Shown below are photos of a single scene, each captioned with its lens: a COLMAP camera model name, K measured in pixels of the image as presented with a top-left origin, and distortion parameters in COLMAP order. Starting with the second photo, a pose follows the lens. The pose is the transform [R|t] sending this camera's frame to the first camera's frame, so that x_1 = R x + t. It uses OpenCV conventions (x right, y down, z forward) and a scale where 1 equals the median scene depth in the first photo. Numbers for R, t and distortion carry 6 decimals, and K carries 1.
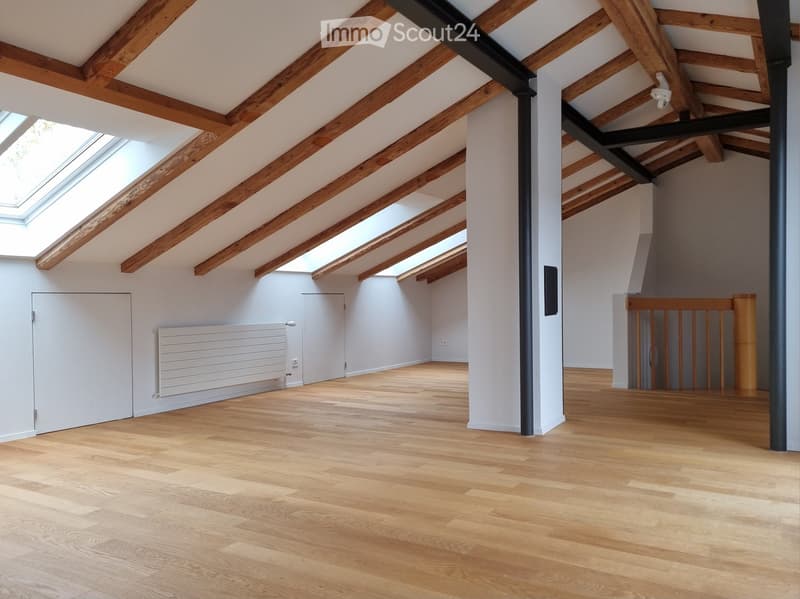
lens RADIAL K [[666.7, 0, 400.0], [0, 666.7, 299.5], [0, 0, 1]] dist [0.009426, 0.006941]
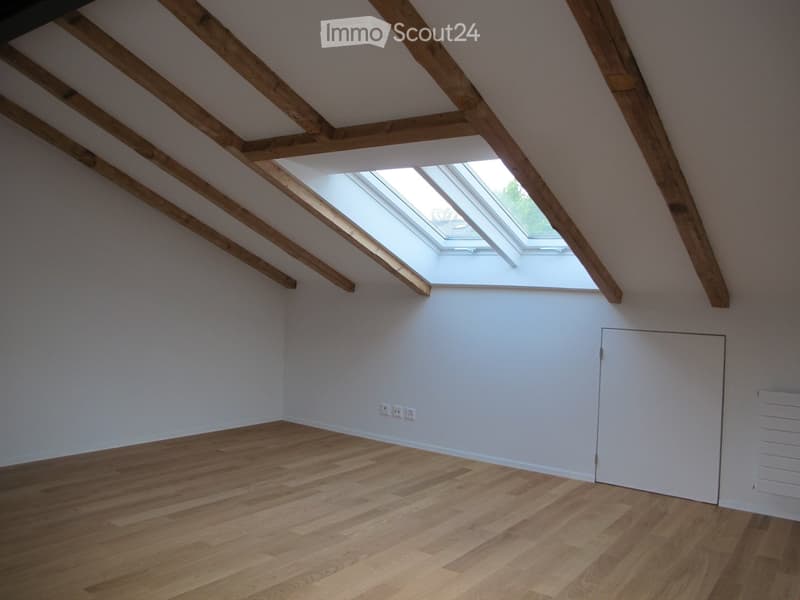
lens RADIAL K [[666.7, 0, 400.0], [0, 666.7, 300.0], [0, 0, 1]] dist [0.009426, 0.006941]
pose [[-0.127691, 0.028254, -0.991412, 0.486307], [-0.025867, 0.999159, 0.031806, -0.087127], [0.991477, 0.029706, -0.126852, 1.033906]]
